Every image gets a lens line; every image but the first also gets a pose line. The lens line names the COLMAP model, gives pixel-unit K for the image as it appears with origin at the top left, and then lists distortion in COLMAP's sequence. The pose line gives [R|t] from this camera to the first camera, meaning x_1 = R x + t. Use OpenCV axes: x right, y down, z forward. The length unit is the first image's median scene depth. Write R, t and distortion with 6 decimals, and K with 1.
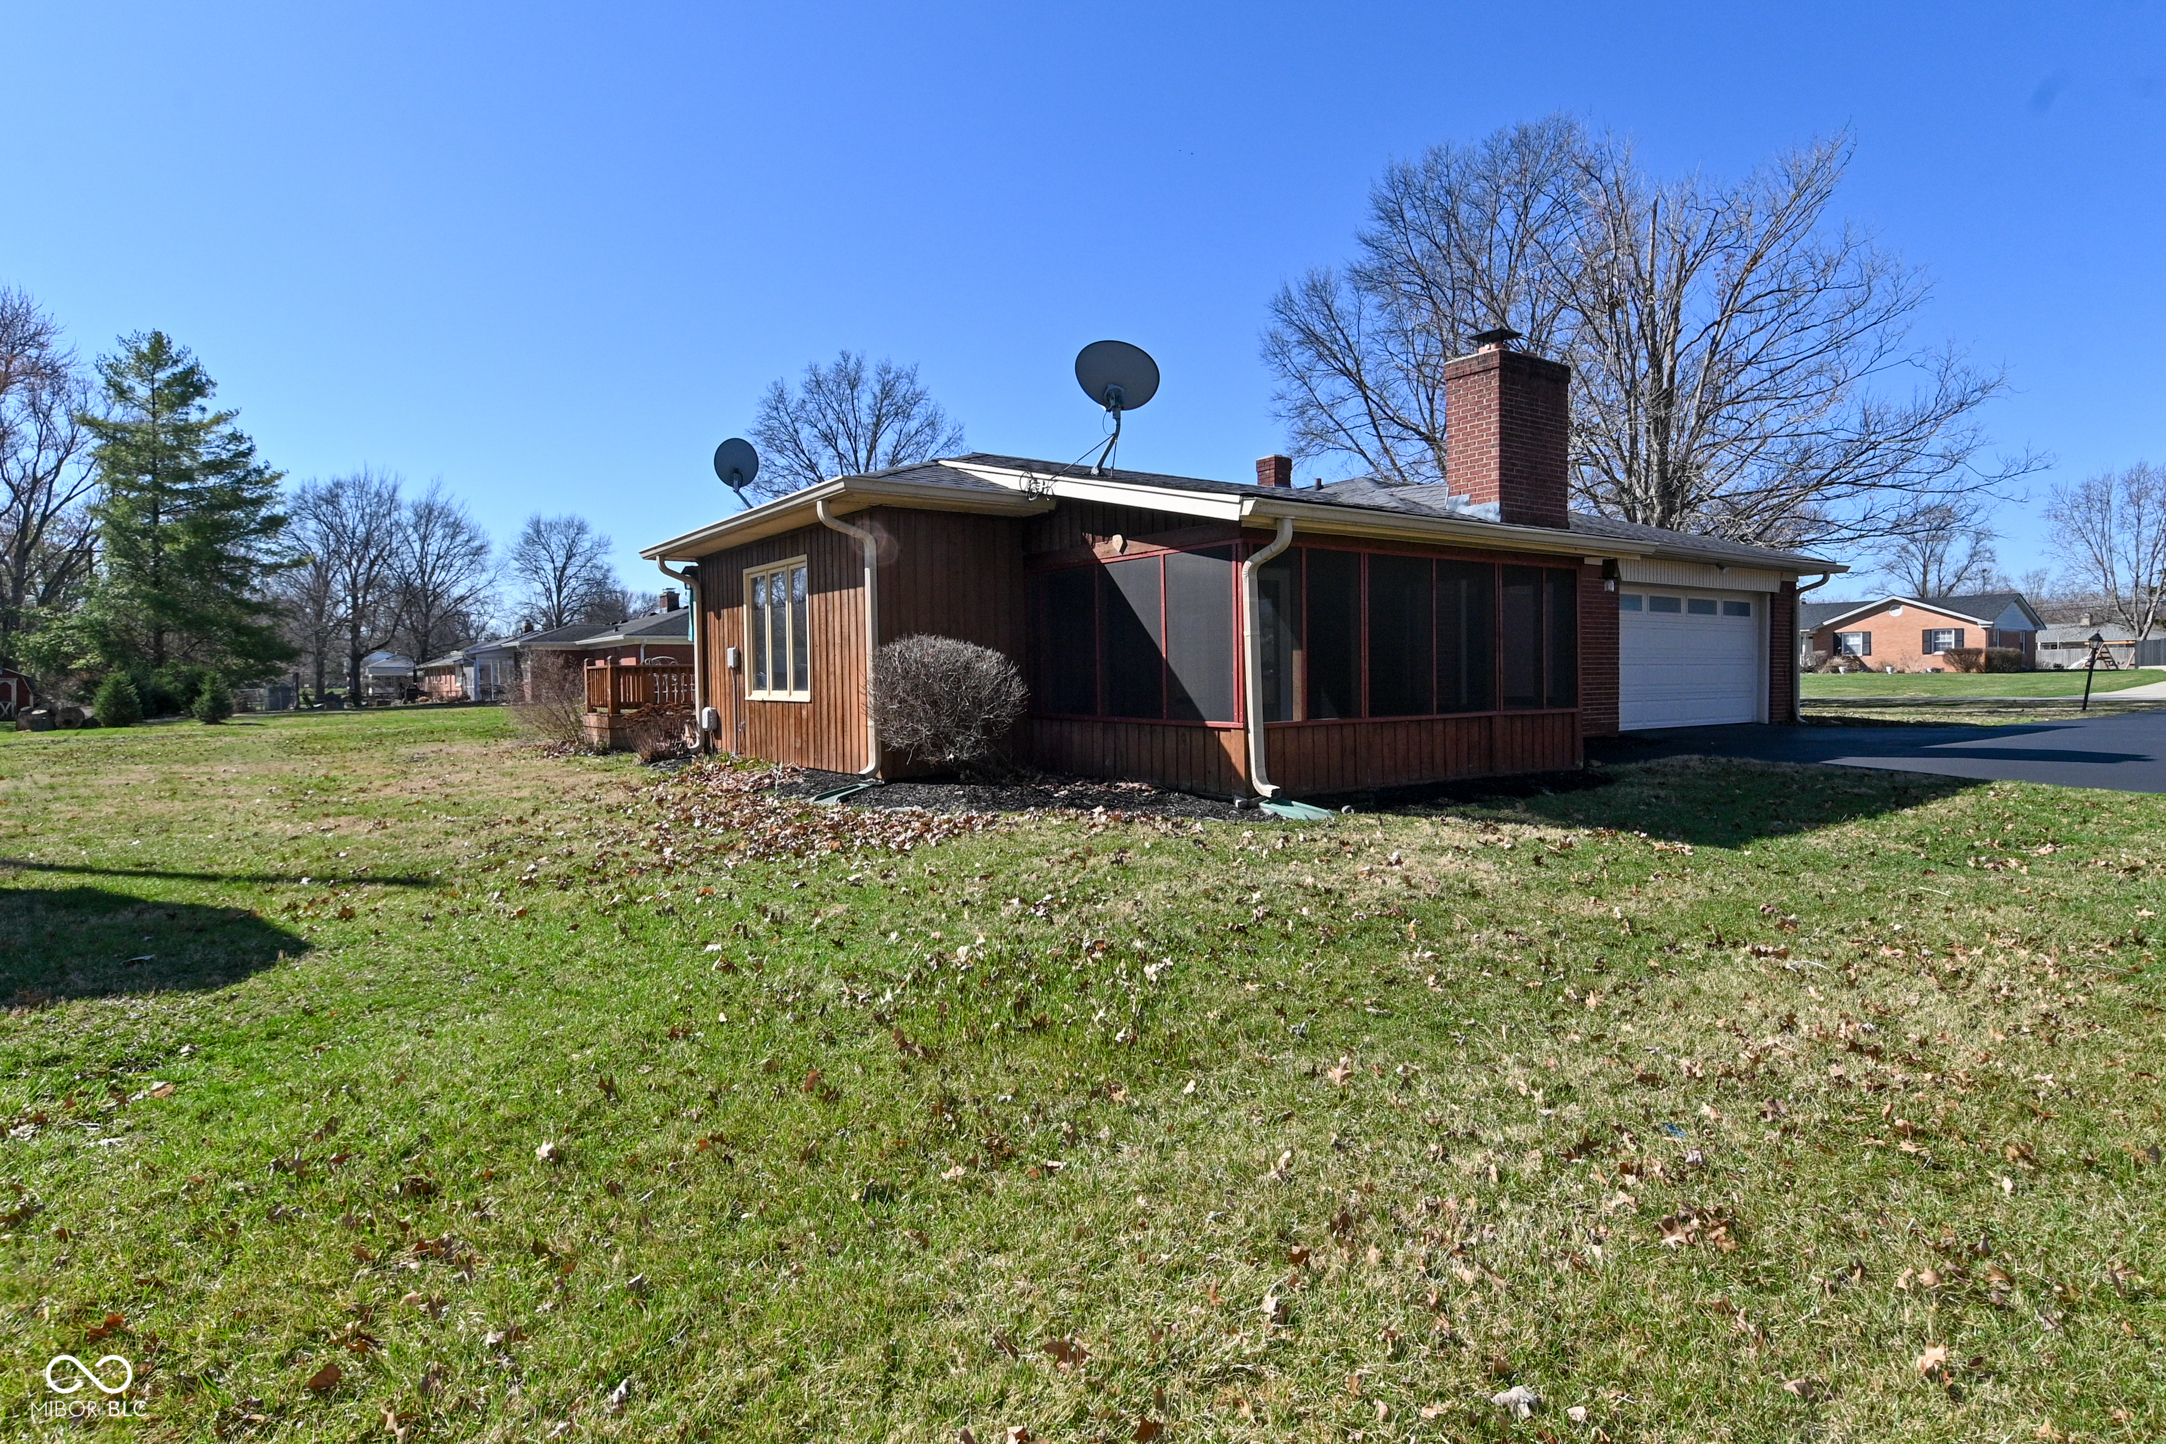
lens RADIAL K [[1145.7, 0, 1079.8], [0, 1145.7, 698.6], [0, 0, 1]] dist [0.006147, -0.016467]
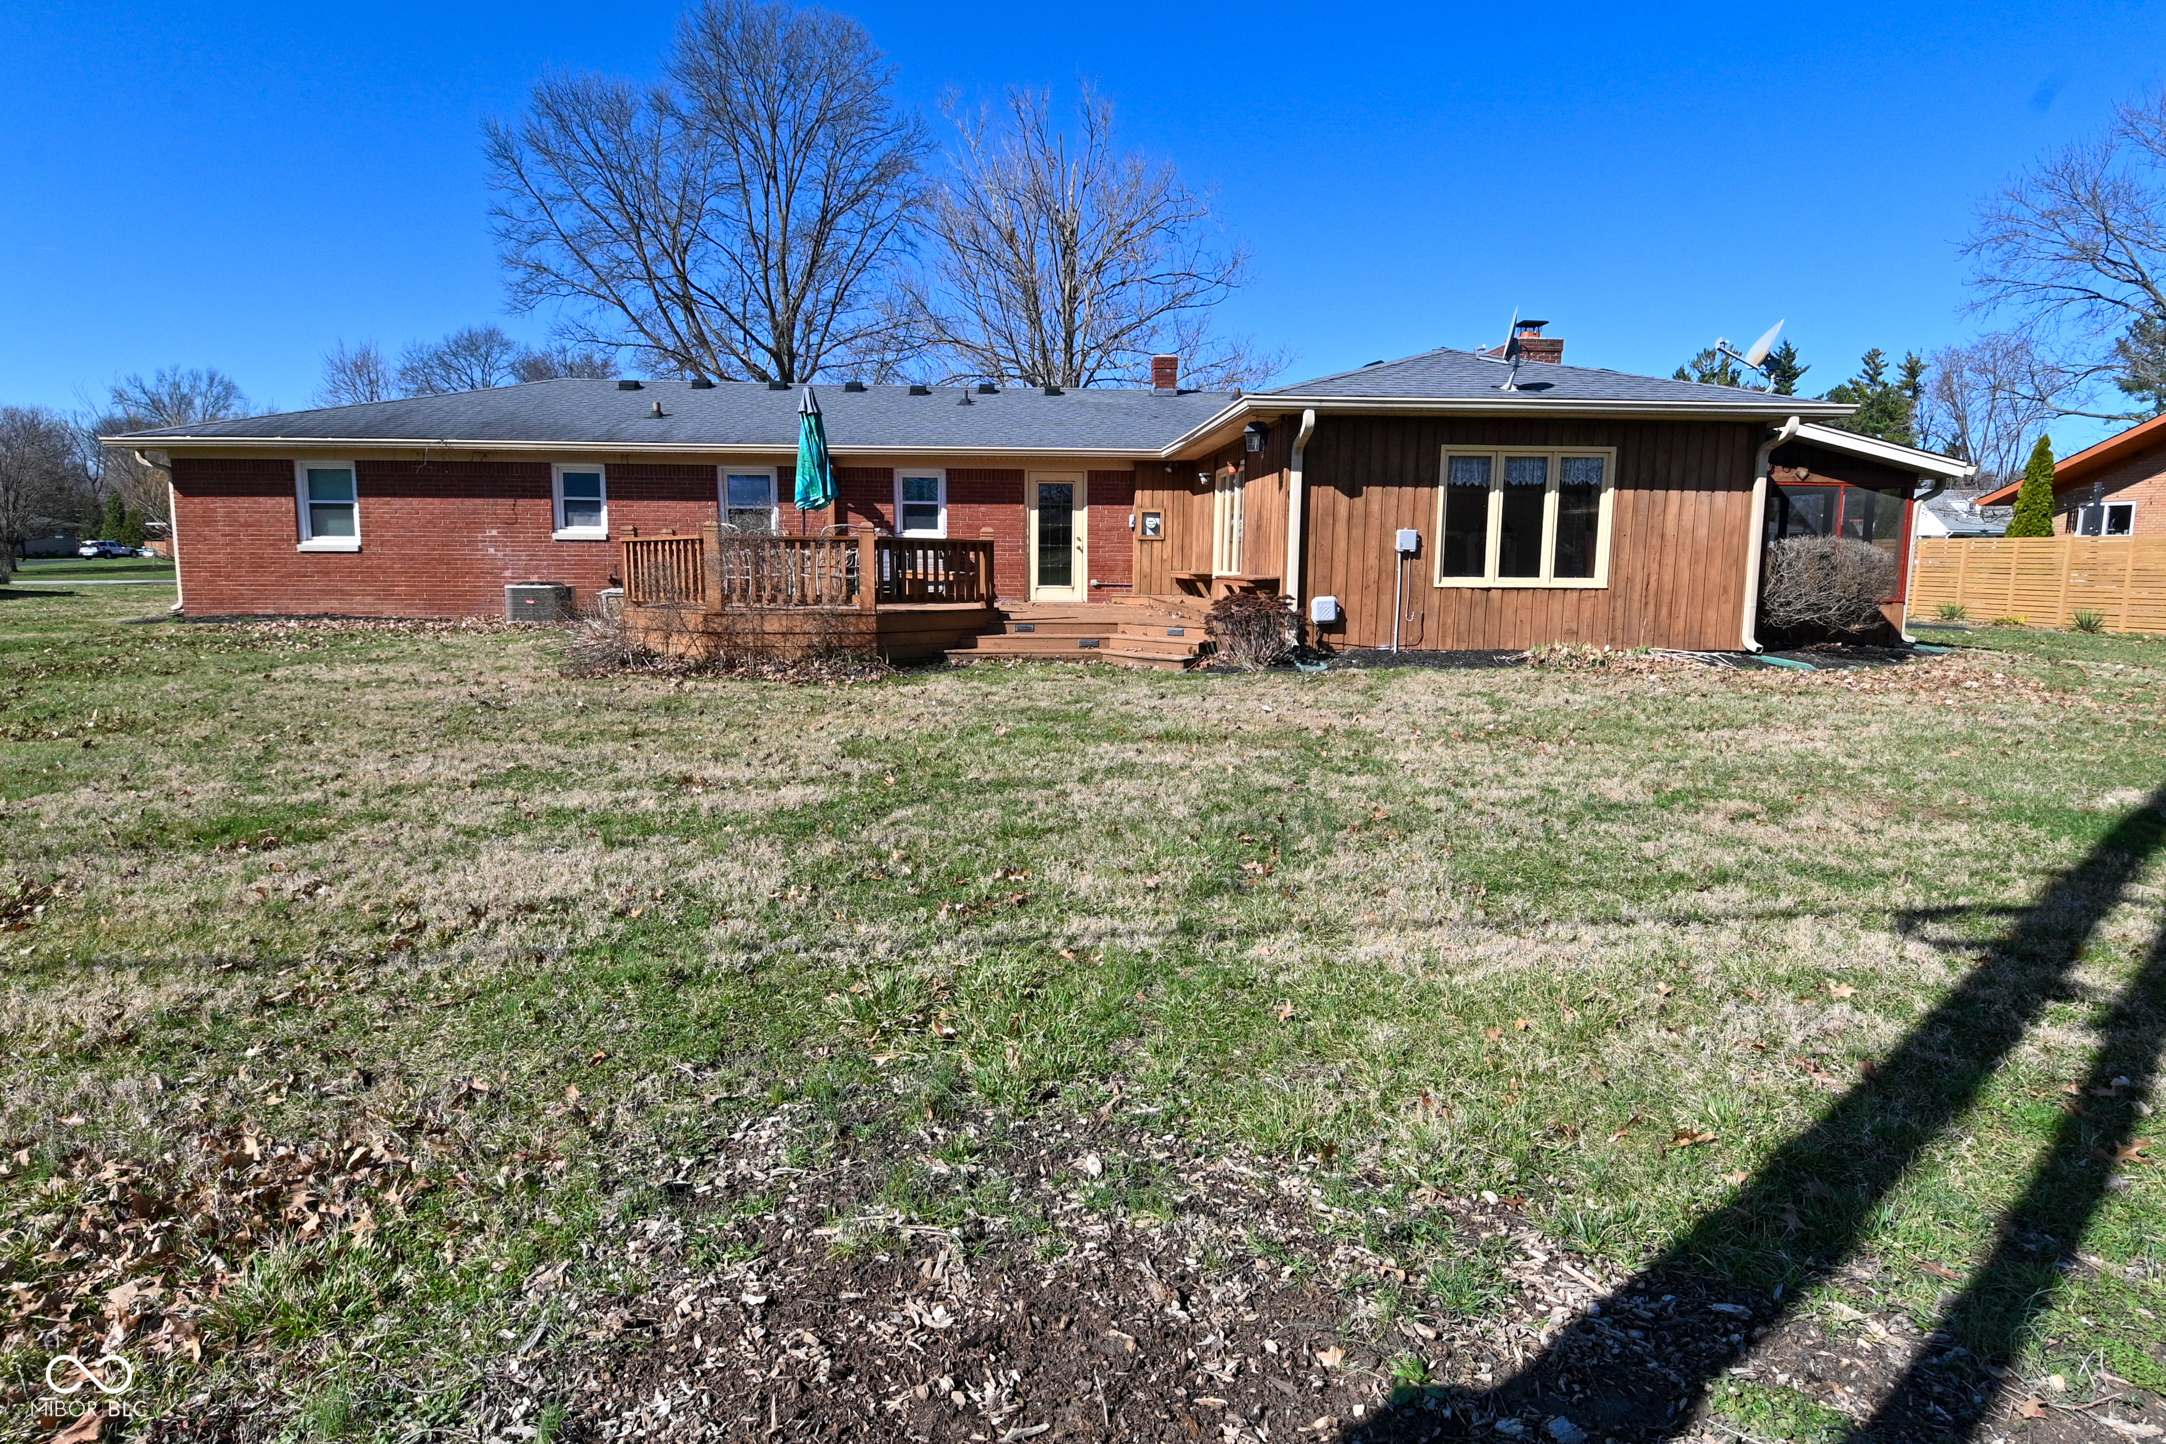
lens RADIAL K [[1145.7, 0, 1062.9], [0, 1145.7, 734.4], [0, 0, 1]] dist [0.006147, -0.016467]
pose [[0.527592, -0.116806, 0.841429, -0.965871], [0.005971, 0.990987, 0.133823, -0.006501], [-0.849477, -0.065580, 0.523535, 0.592049]]
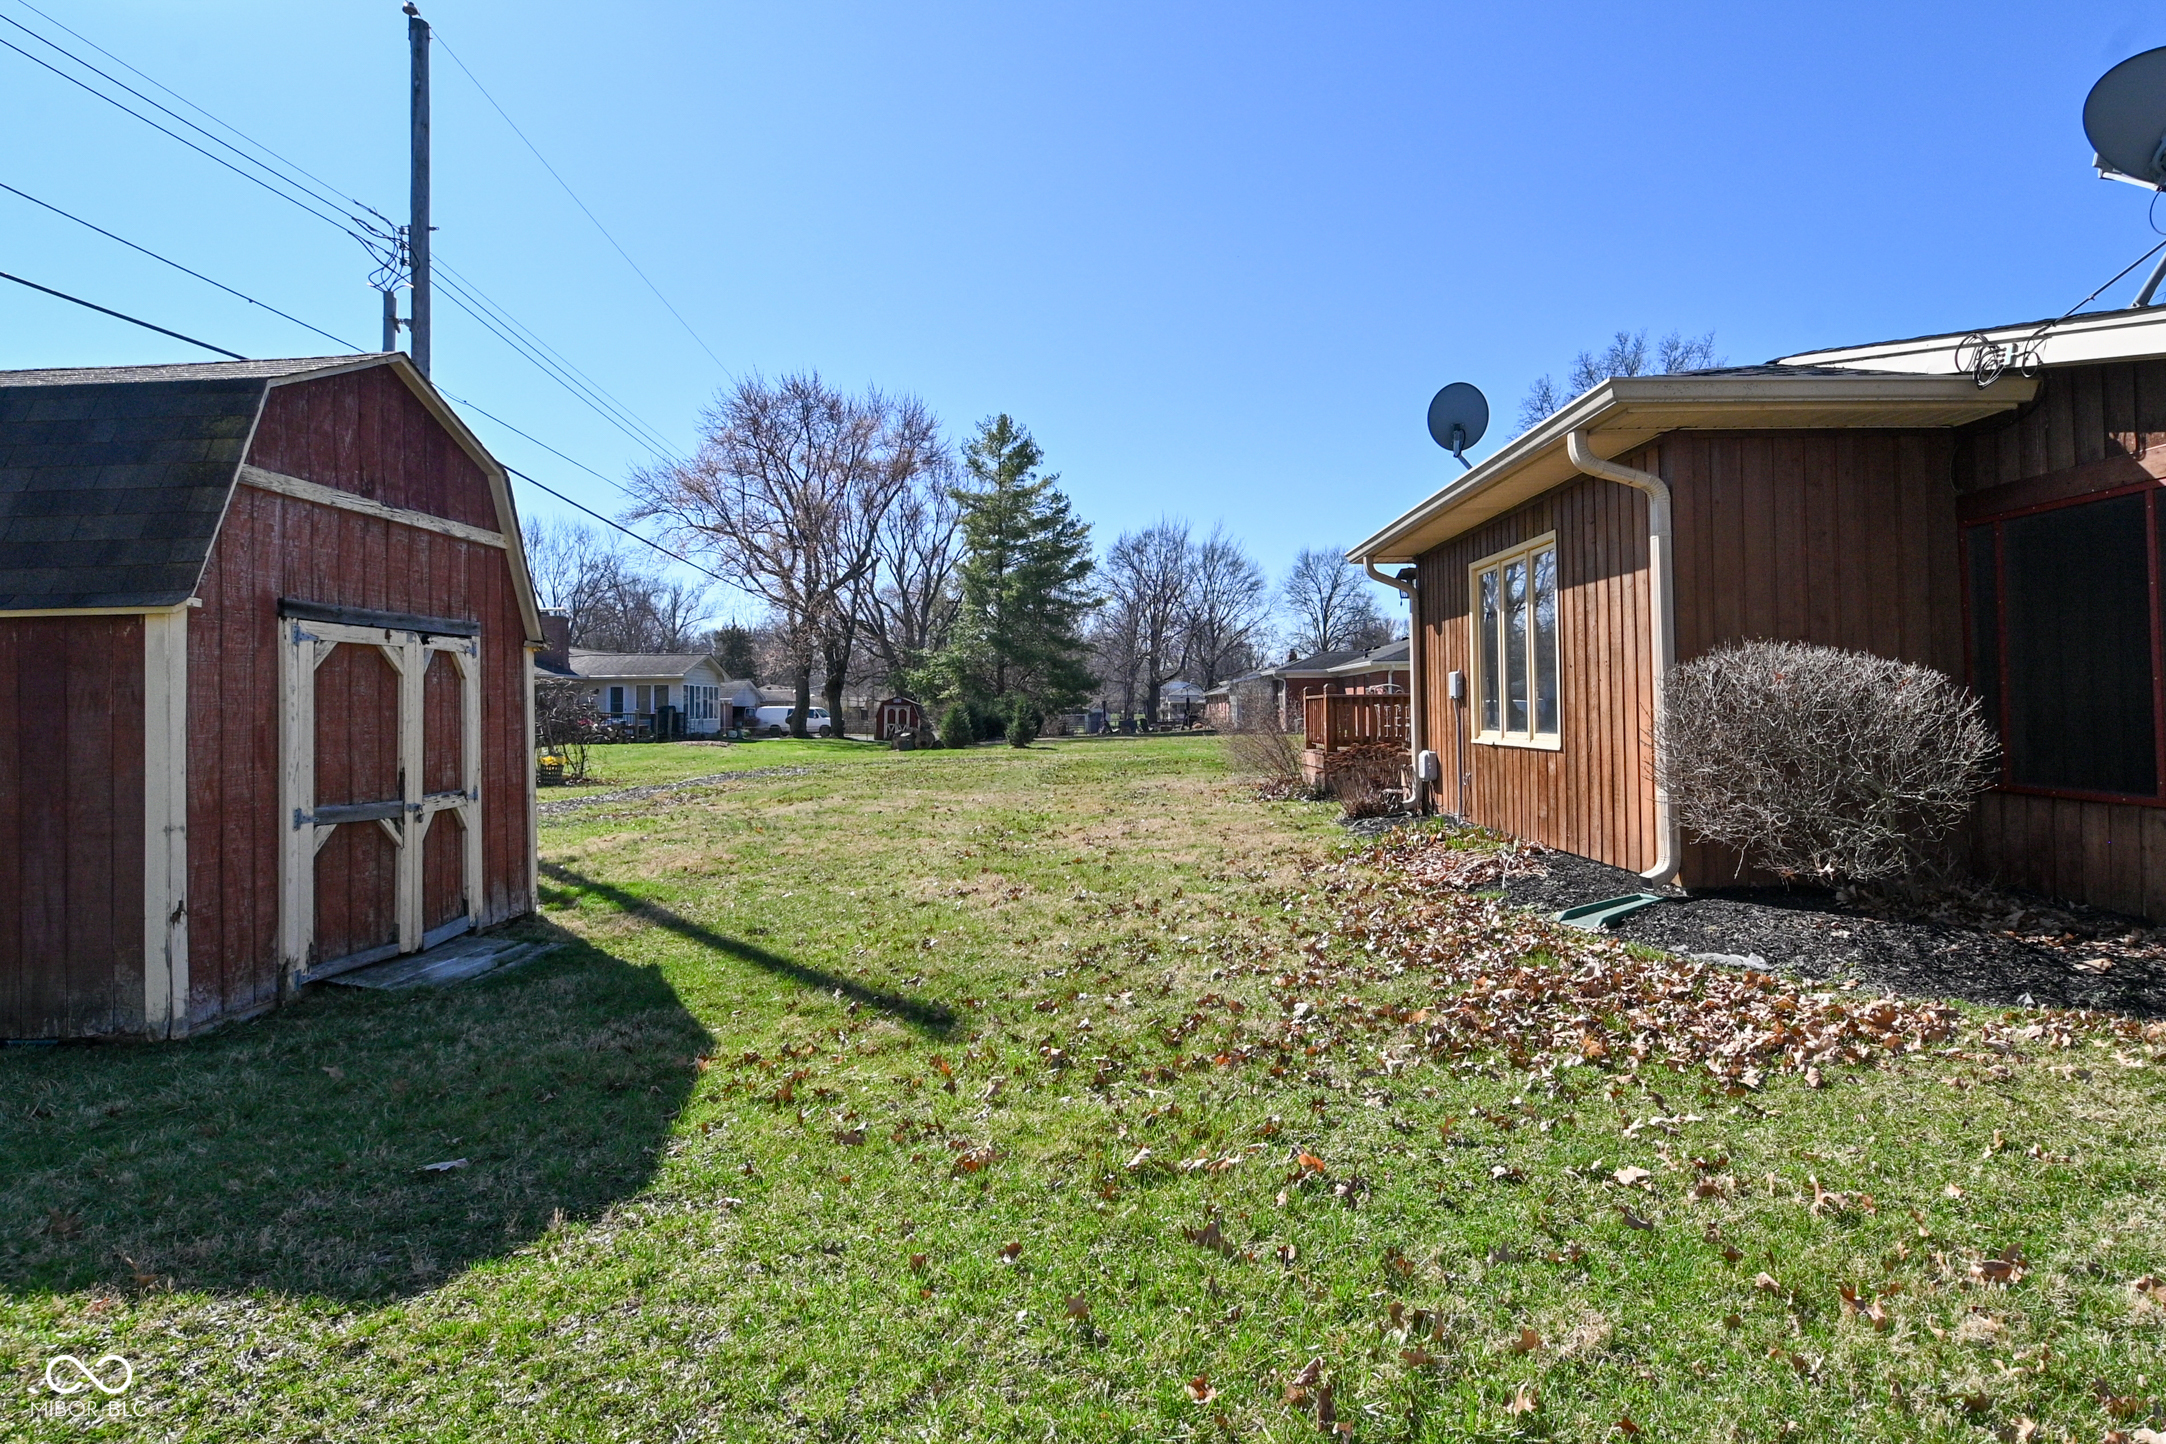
lens RADIAL K [[1145.7, 0, 1128.7], [0, 1145.7, 689.1], [0, 0, 1]] dist [0.006147, -0.016467]
pose [[0.820208, -0.007185, -0.572020, -0.041878], [-0.010406, 0.999568, -0.027476, -0.008193], [0.571971, 0.028488, 0.819779, 0.215325]]
